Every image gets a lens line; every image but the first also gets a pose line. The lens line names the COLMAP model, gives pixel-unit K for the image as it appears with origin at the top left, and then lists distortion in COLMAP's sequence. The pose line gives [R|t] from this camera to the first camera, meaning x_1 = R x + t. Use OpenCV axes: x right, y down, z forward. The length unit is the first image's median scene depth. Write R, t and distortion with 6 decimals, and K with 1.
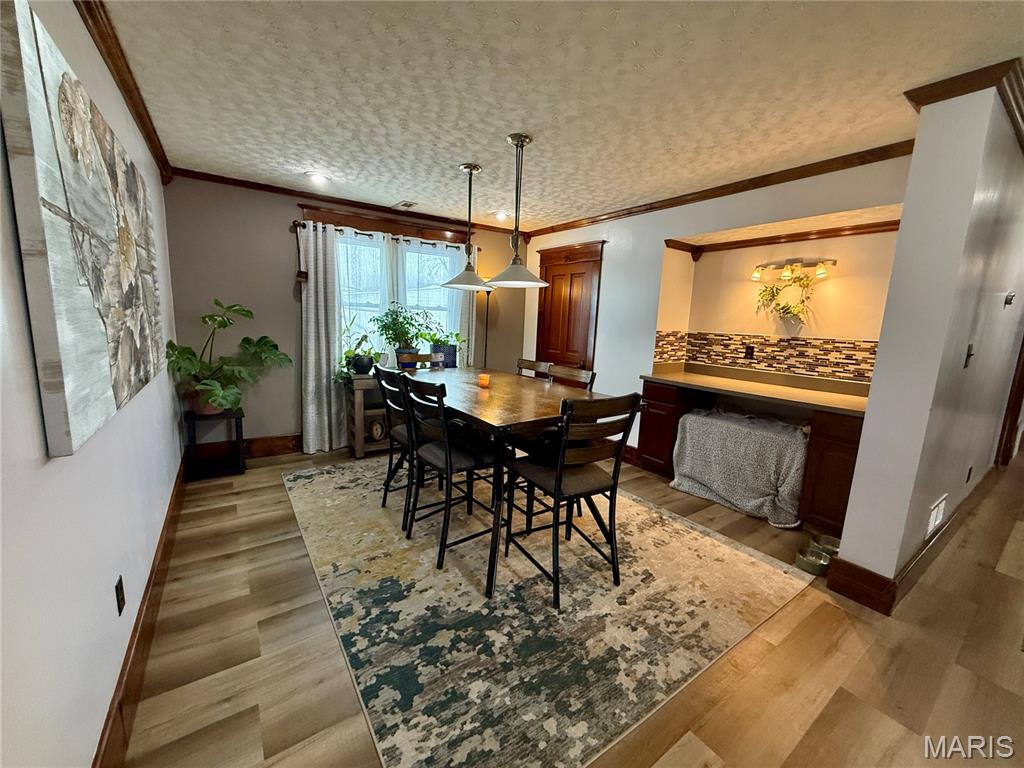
lens RADIAL K [[407.6, 0, 509.1], [0, 407.6, 382.0], [0, 0, 1]] dist [-0.002173, -0.000649]
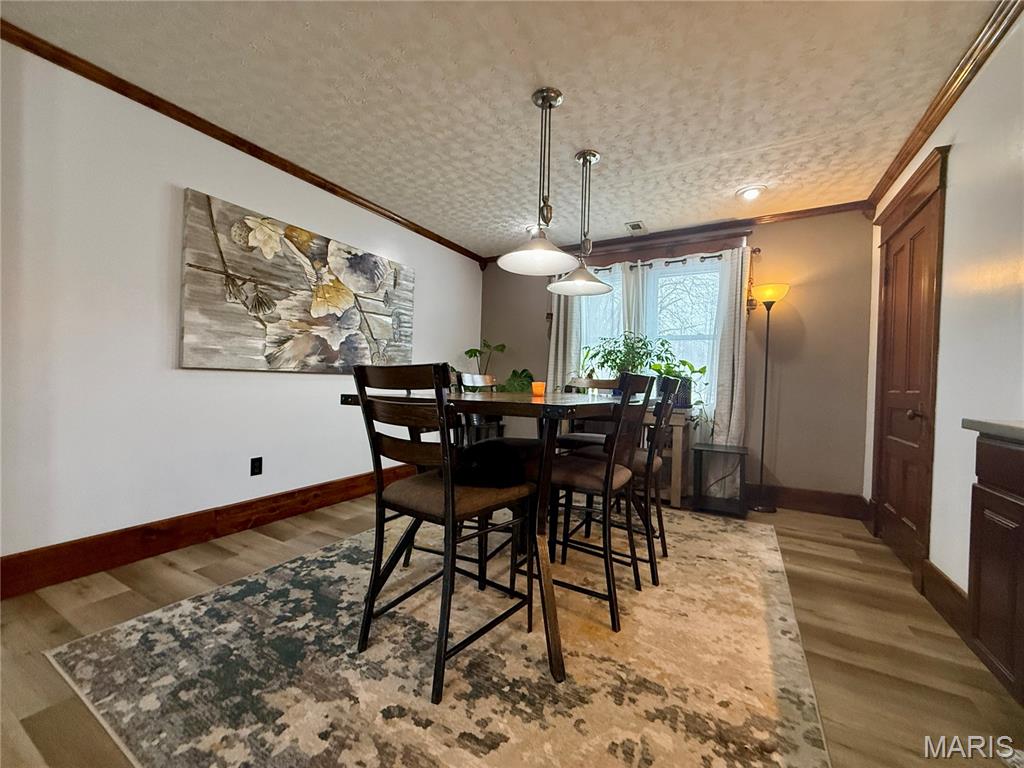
lens RADIAL K [[407.6, 0, 509.9], [0, 407.6, 384.3], [0, 0, 1]] dist [-0.002173, -0.000649]
pose [[0.437894, -0.015930, -0.898885, 1.001373], [-0.155559, 0.983419, -0.093209, 0.112587], [0.885466, 0.180645, 0.428156, 0.915679]]
